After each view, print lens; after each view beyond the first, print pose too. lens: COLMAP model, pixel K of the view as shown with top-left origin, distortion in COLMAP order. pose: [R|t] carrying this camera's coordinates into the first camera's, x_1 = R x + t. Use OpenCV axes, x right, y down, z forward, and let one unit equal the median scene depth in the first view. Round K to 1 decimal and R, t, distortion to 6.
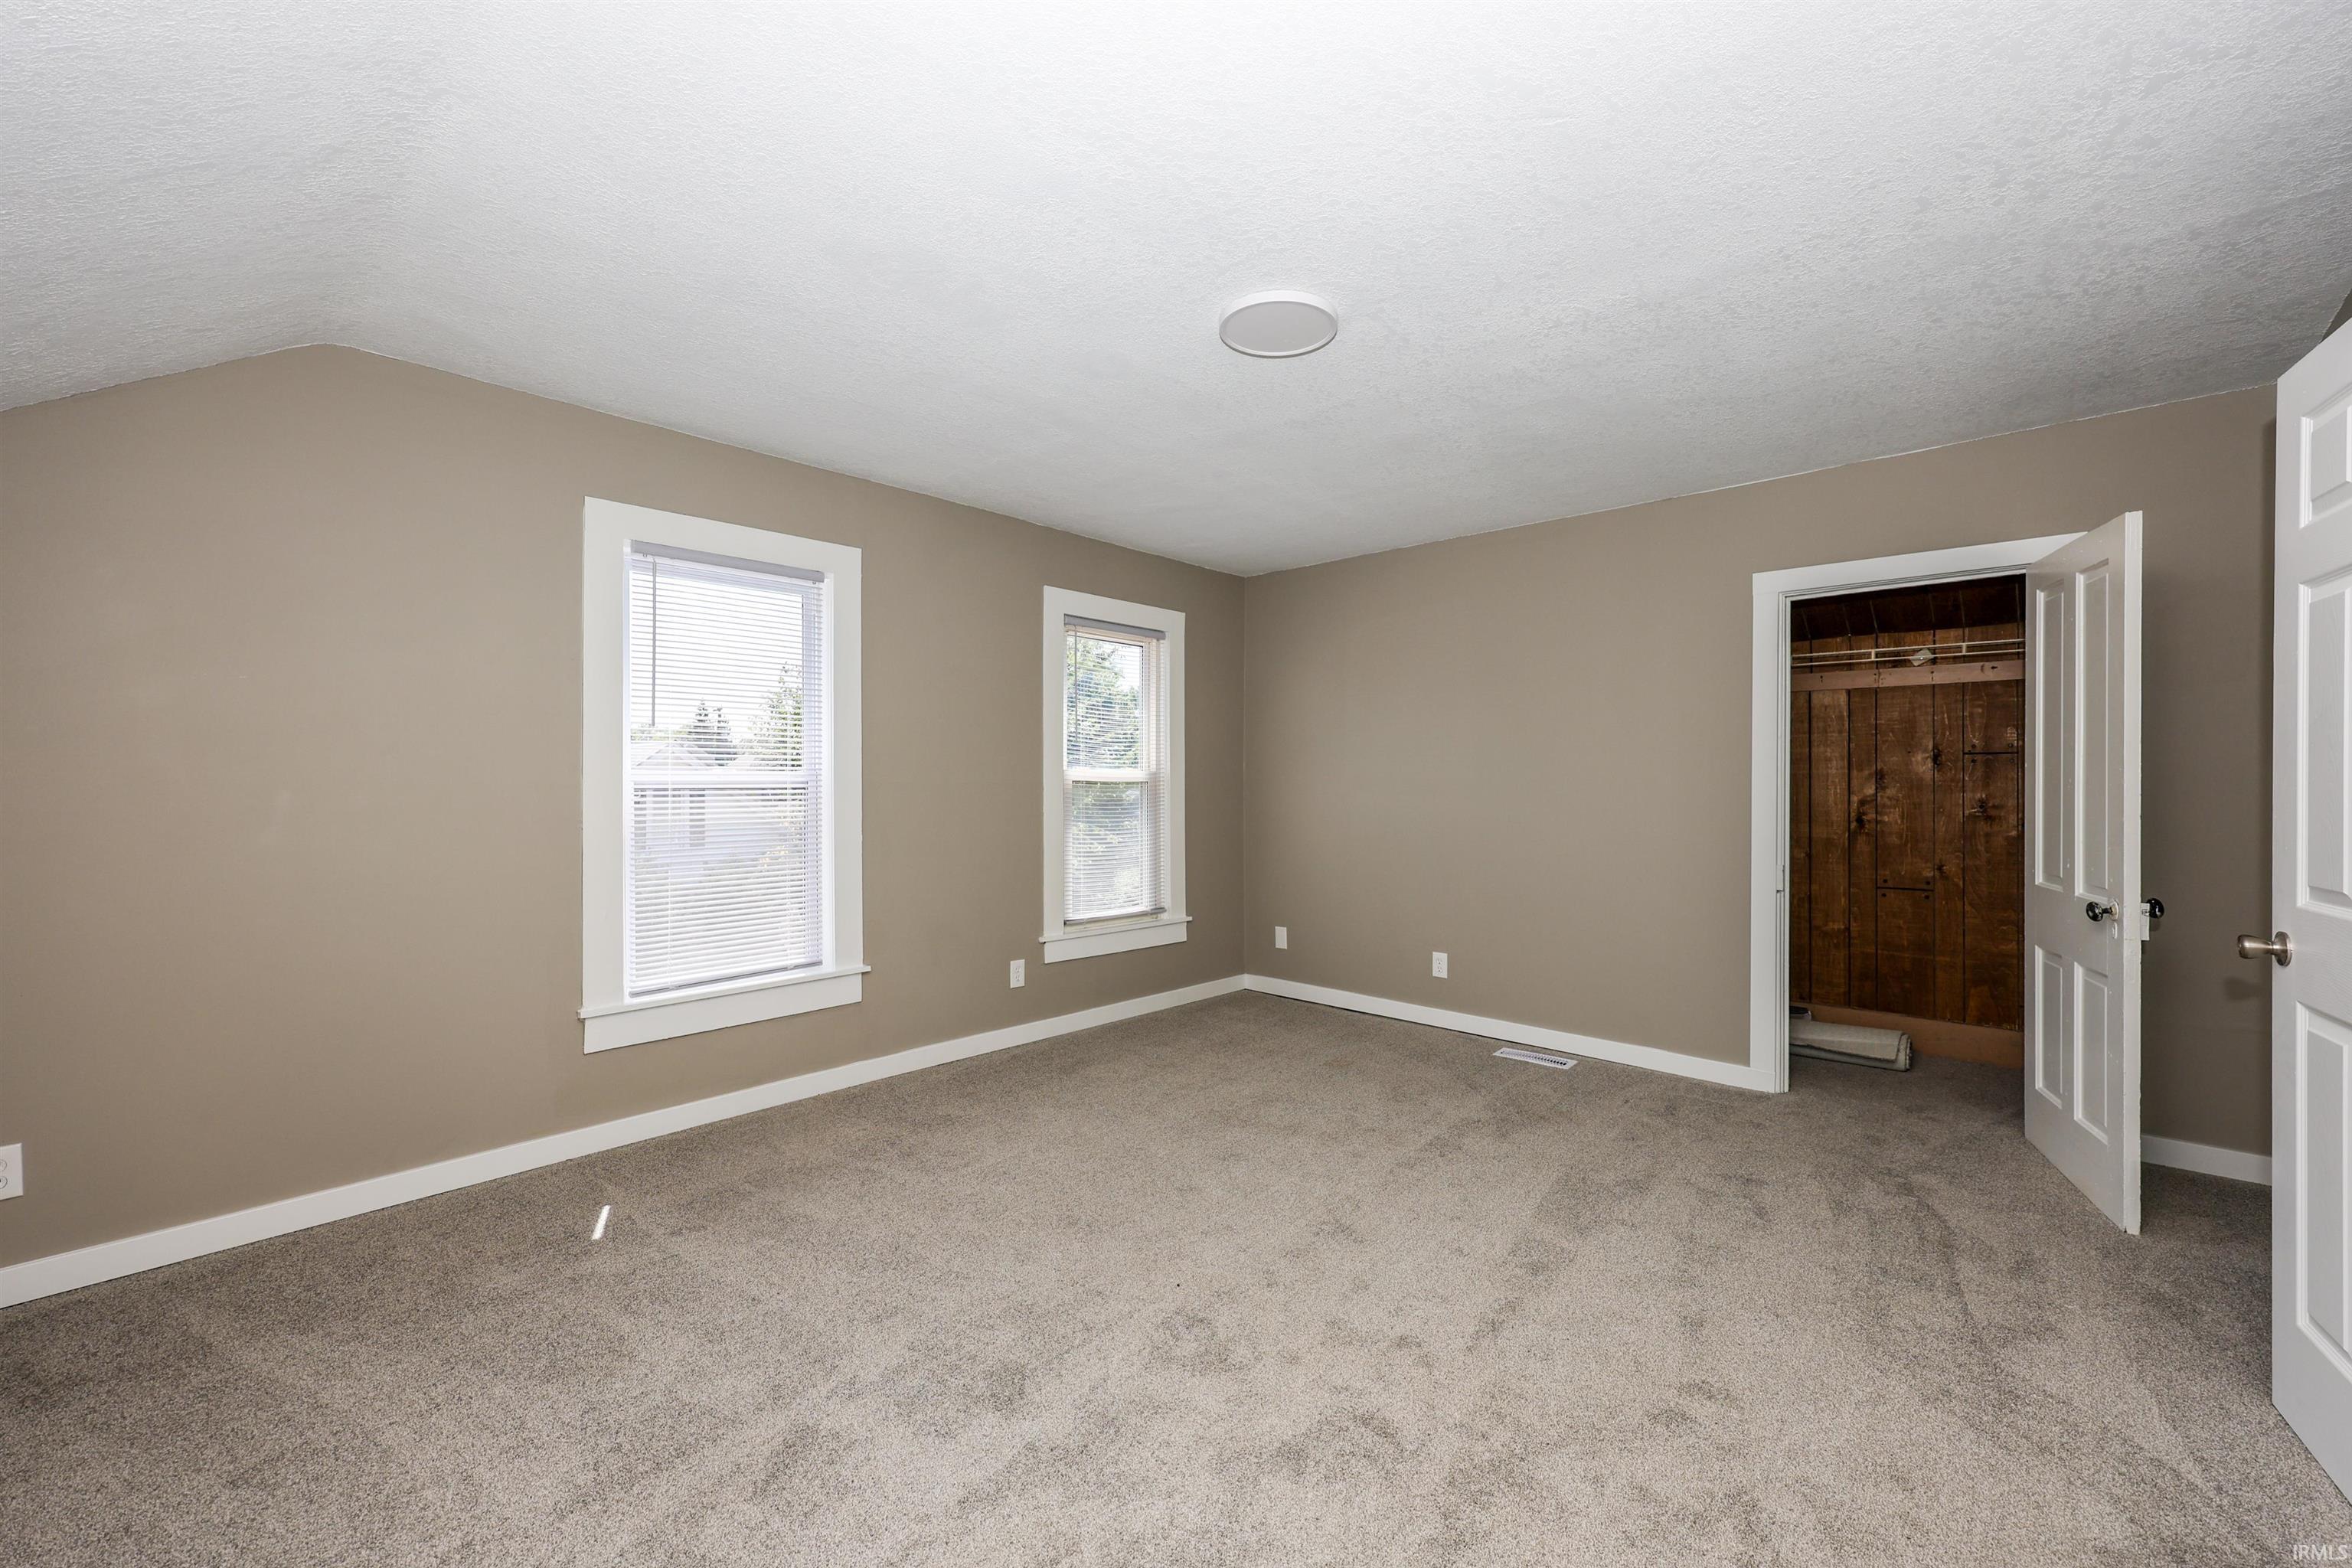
lens RADIAL K [[966.6, 0, 1177.9], [0, 966.6, 789.4], [0, 0, 1]] dist [0.002933, 0.000219]
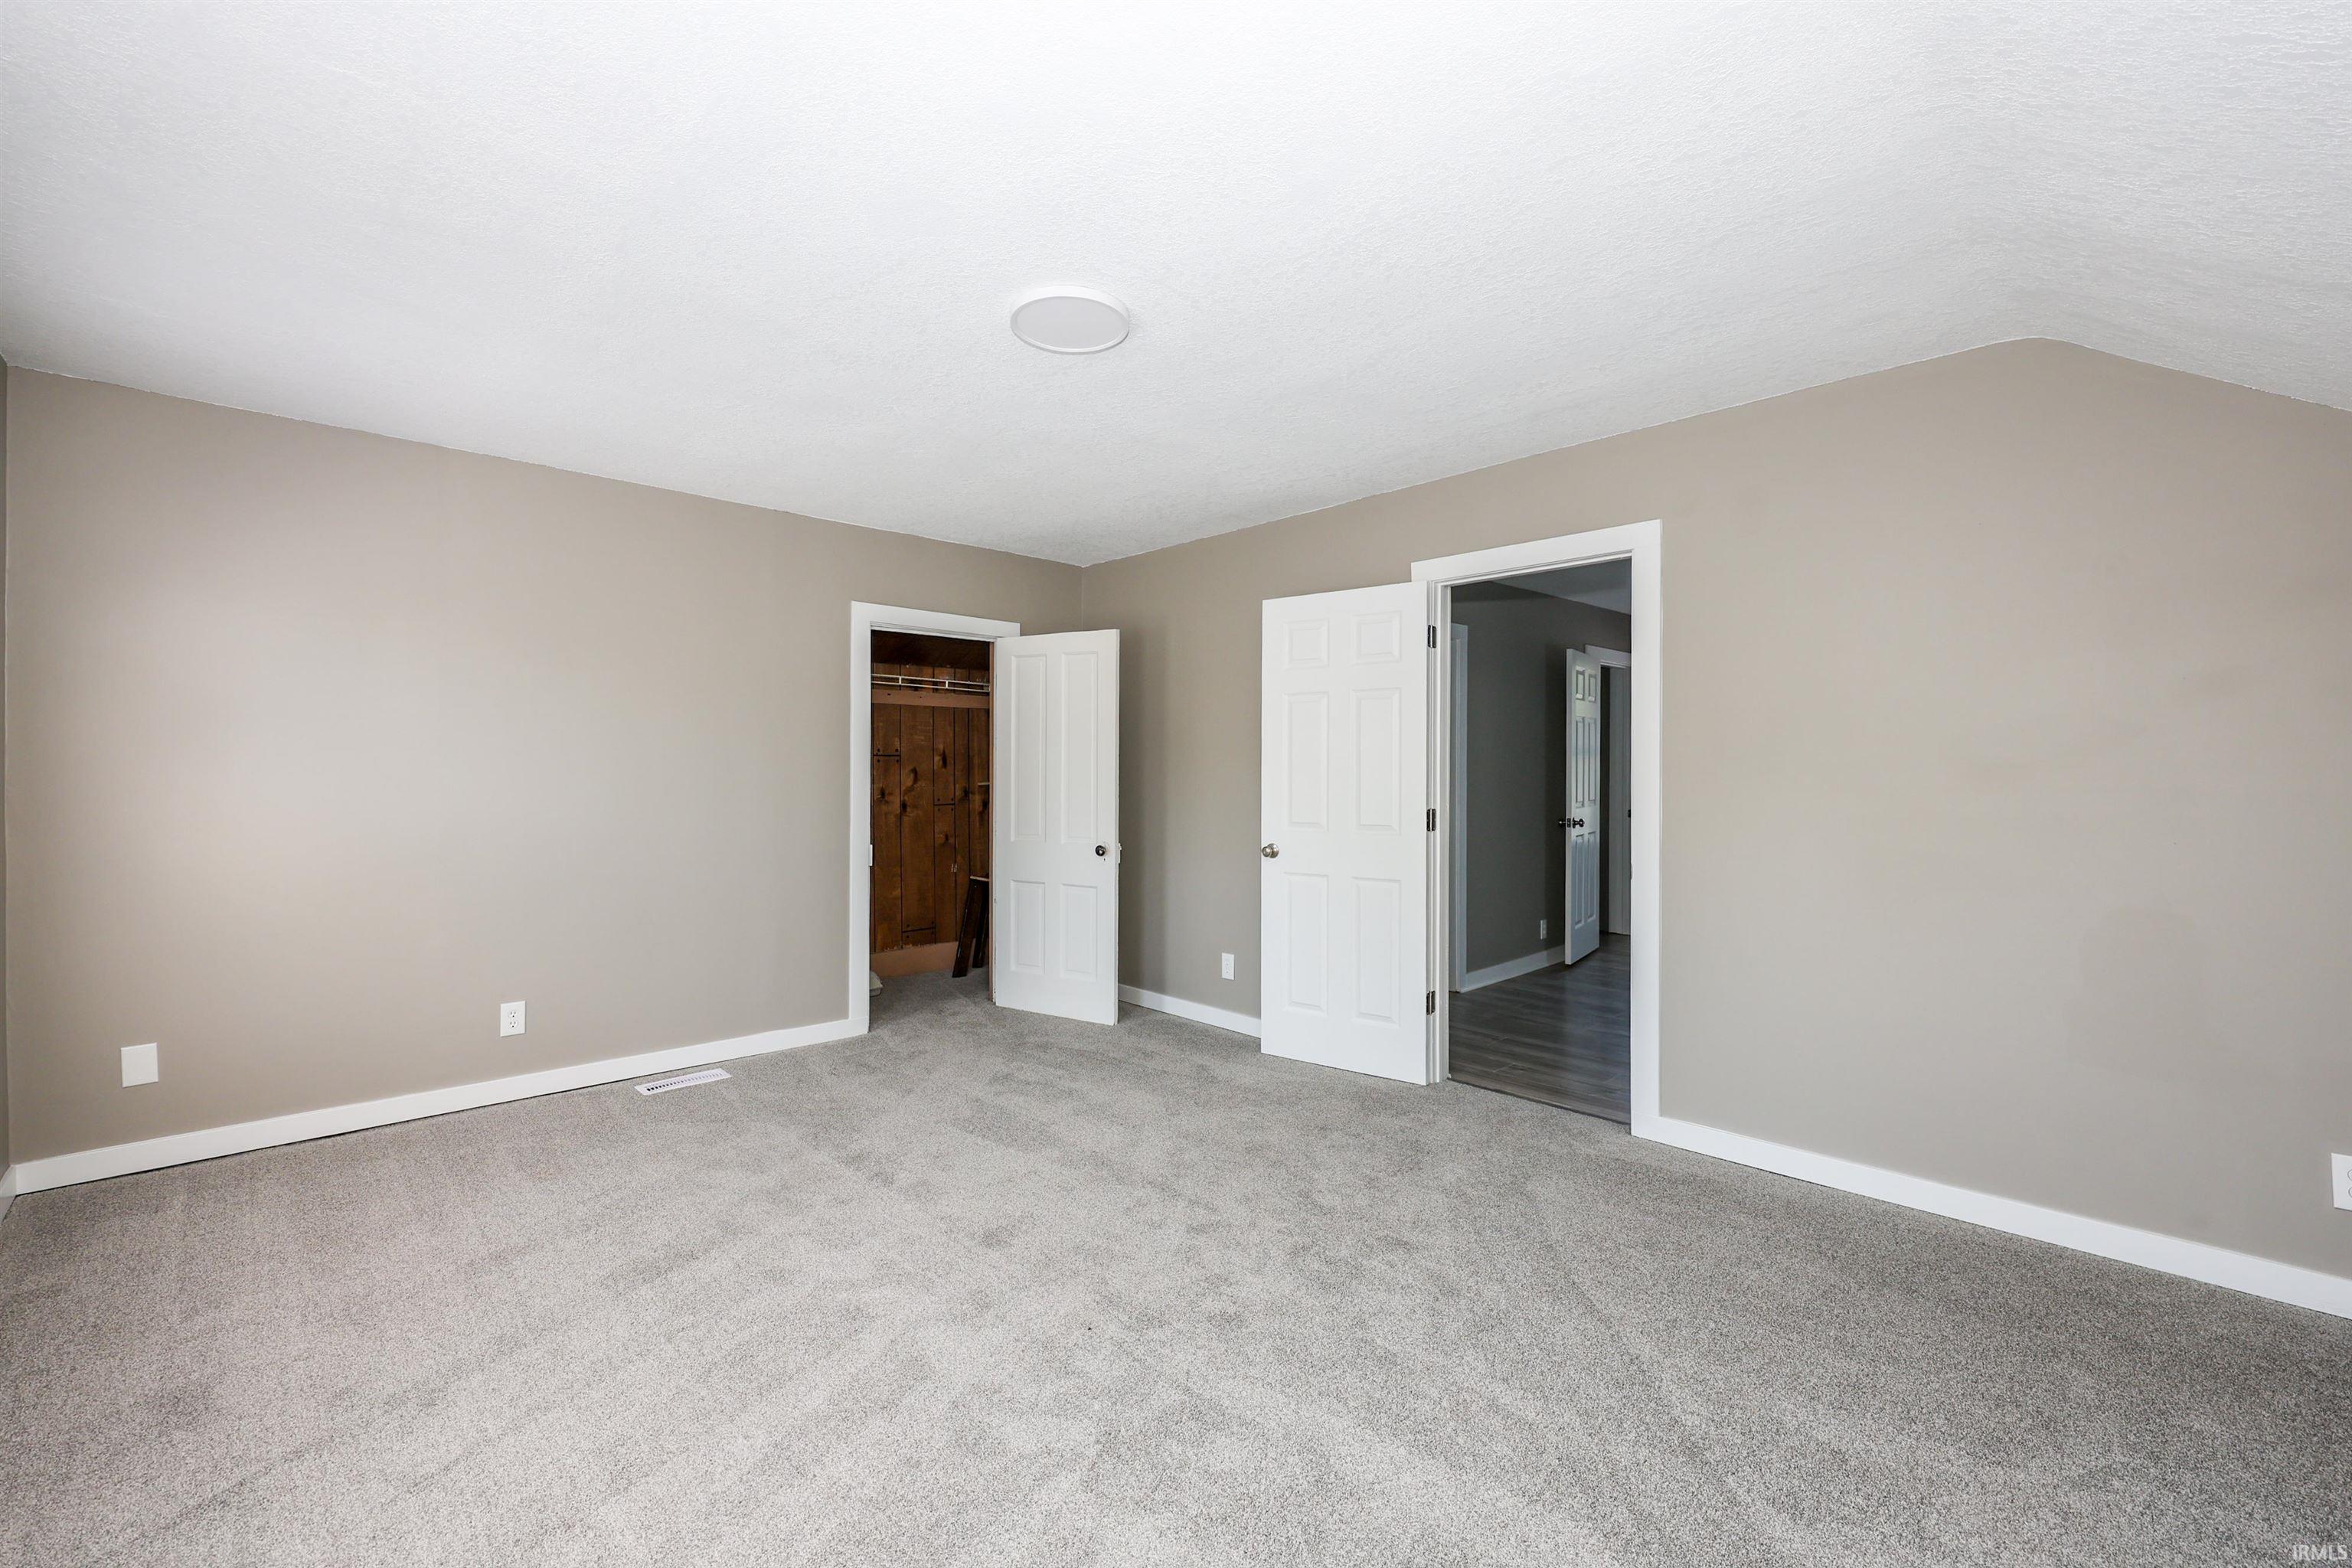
lens RADIAL K [[966.6, 0, 1177.9], [0, 966.6, 789.4], [0, 0, 1]] dist [0.002933, 0.000219]
pose [[0.065565, -0.016075, 0.997719, -0.593505], [0.009195, 0.999838, 0.015505, -0.007824], [-0.997806, 0.008157, 0.065702, 0.557778]]
